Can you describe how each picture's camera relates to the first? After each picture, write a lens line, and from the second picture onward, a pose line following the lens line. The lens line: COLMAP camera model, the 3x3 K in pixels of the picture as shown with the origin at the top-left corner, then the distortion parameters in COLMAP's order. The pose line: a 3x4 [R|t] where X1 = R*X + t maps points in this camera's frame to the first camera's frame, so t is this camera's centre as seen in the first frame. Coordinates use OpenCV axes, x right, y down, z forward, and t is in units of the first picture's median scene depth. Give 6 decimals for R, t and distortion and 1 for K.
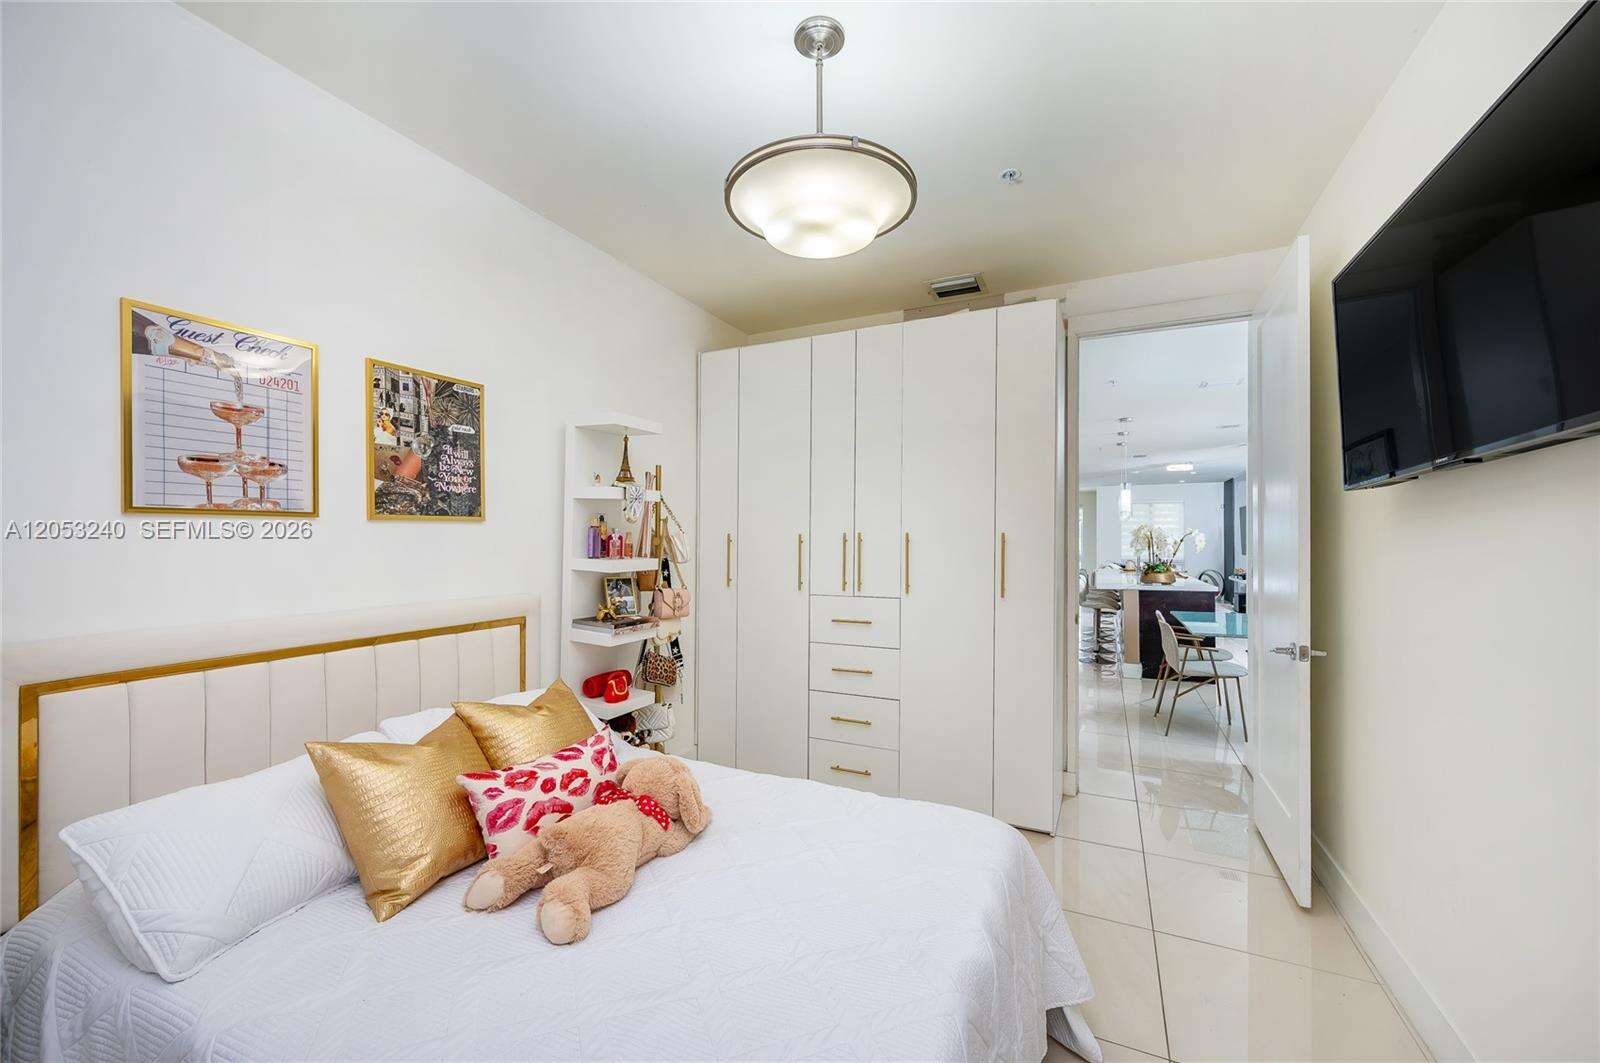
lens RADIAL K [[647.6, 0, 800.0], [0, 647.6, 533.3], [0, 0, 1]] dist [0.003597, 0.000382]
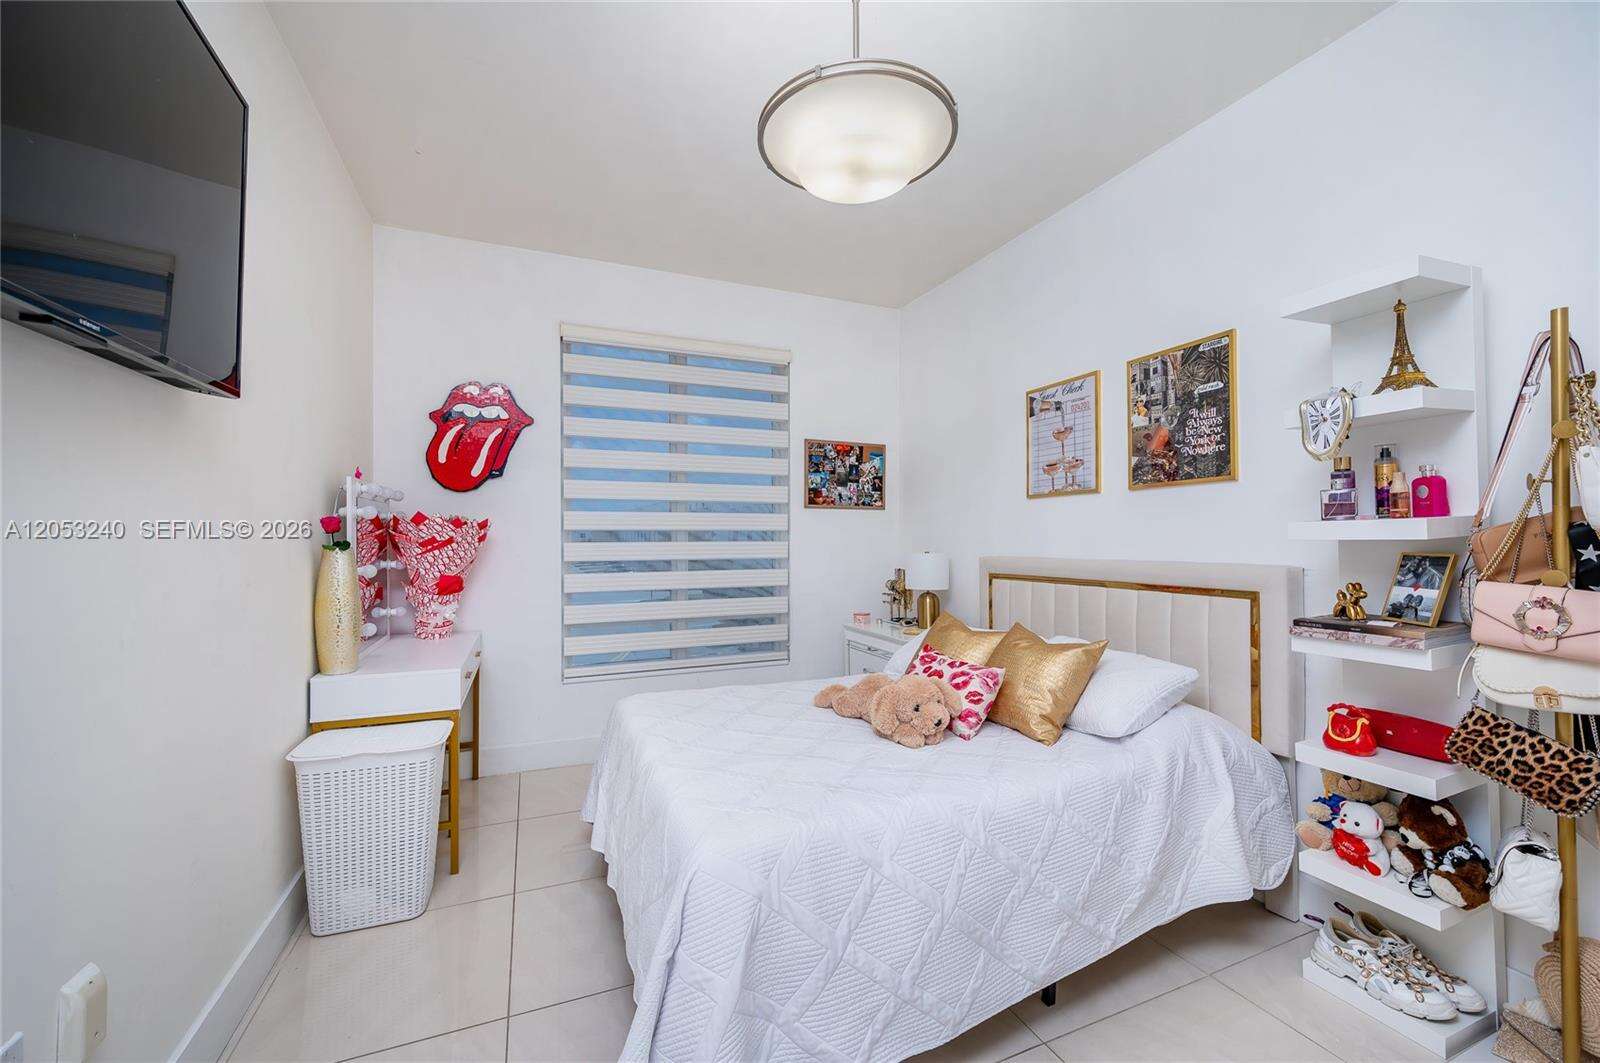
lens RADIAL K [[647.6, 0, 809.7], [0, 647.6, 536.9], [0, 0, 1]] dist [0.003597, 0.000382]
pose [[-0.662886, -0.005581, -0.748699, 0.631816], [0.004823, 0.999920, -0.011725, 0.075132], [0.748705, -0.011383, -0.662806, 1.265197]]
